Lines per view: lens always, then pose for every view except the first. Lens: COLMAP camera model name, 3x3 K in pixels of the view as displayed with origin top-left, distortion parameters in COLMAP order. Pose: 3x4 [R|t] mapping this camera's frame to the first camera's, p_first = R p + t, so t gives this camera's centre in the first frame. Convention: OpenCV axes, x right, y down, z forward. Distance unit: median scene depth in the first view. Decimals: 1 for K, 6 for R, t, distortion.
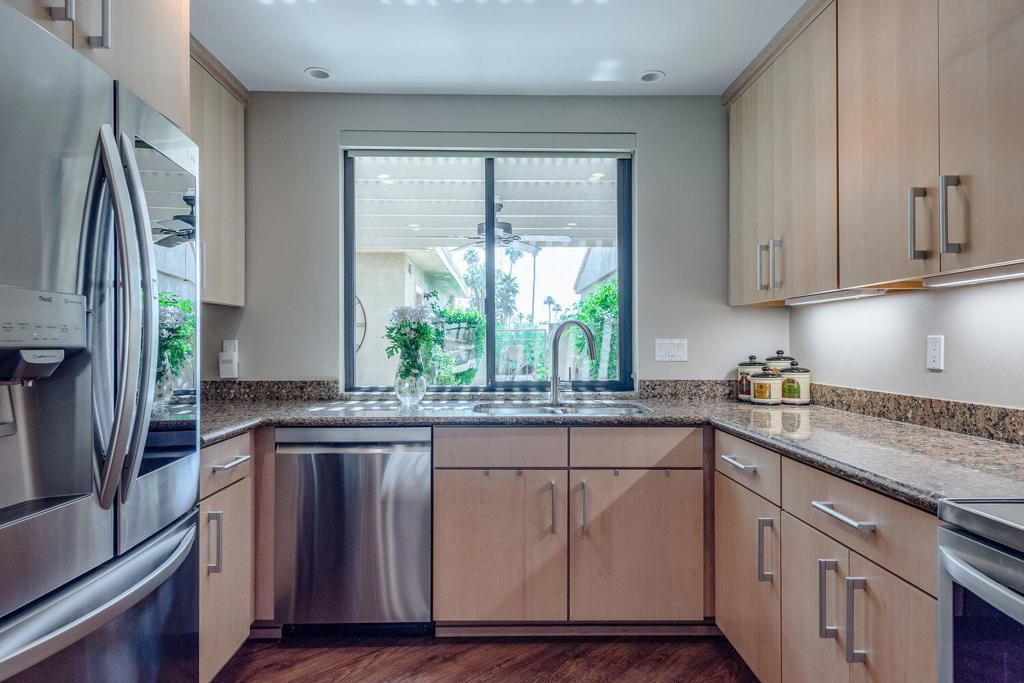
lens RADIAL K [[604.2, 0, 512.1], [0, 604.2, 341.2], [0, 0, 1]] dist [0.006872, -0.000627]
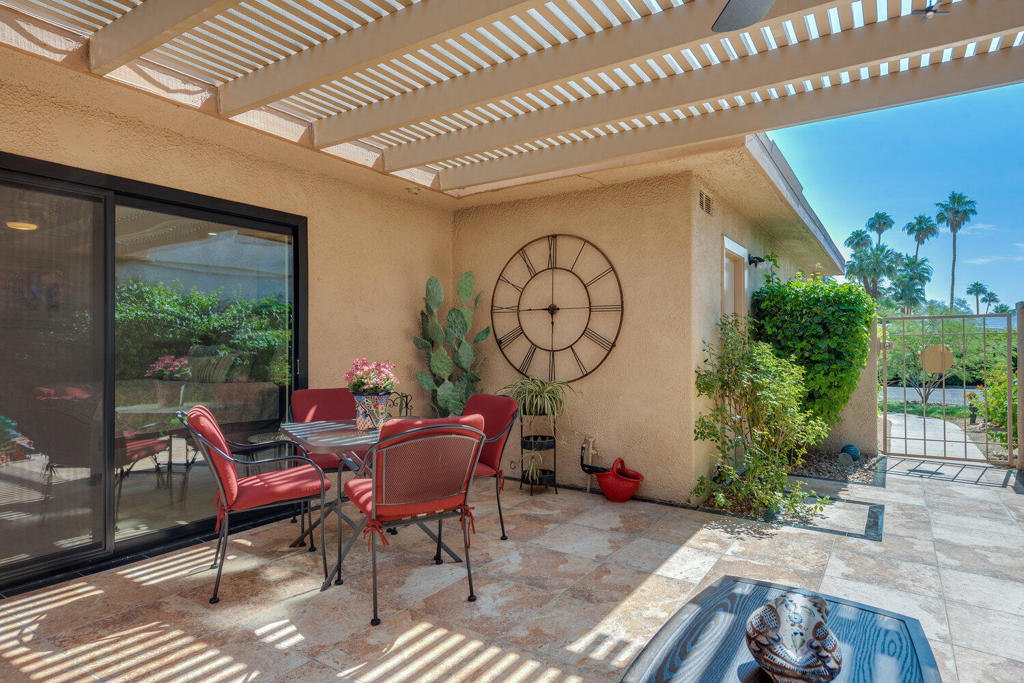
lens RADIAL K [[604.2, 0, 514.9], [0, 604.2, 344.0], [0, 0, 1]] dist [0.006872, -0.000627]
pose [[0.832948, 0.005074, -0.553328, -0.009548], [-0.002466, 0.999982, 0.005458, 0.003545], [0.553345, -0.003182, 0.832946, 0.407600]]
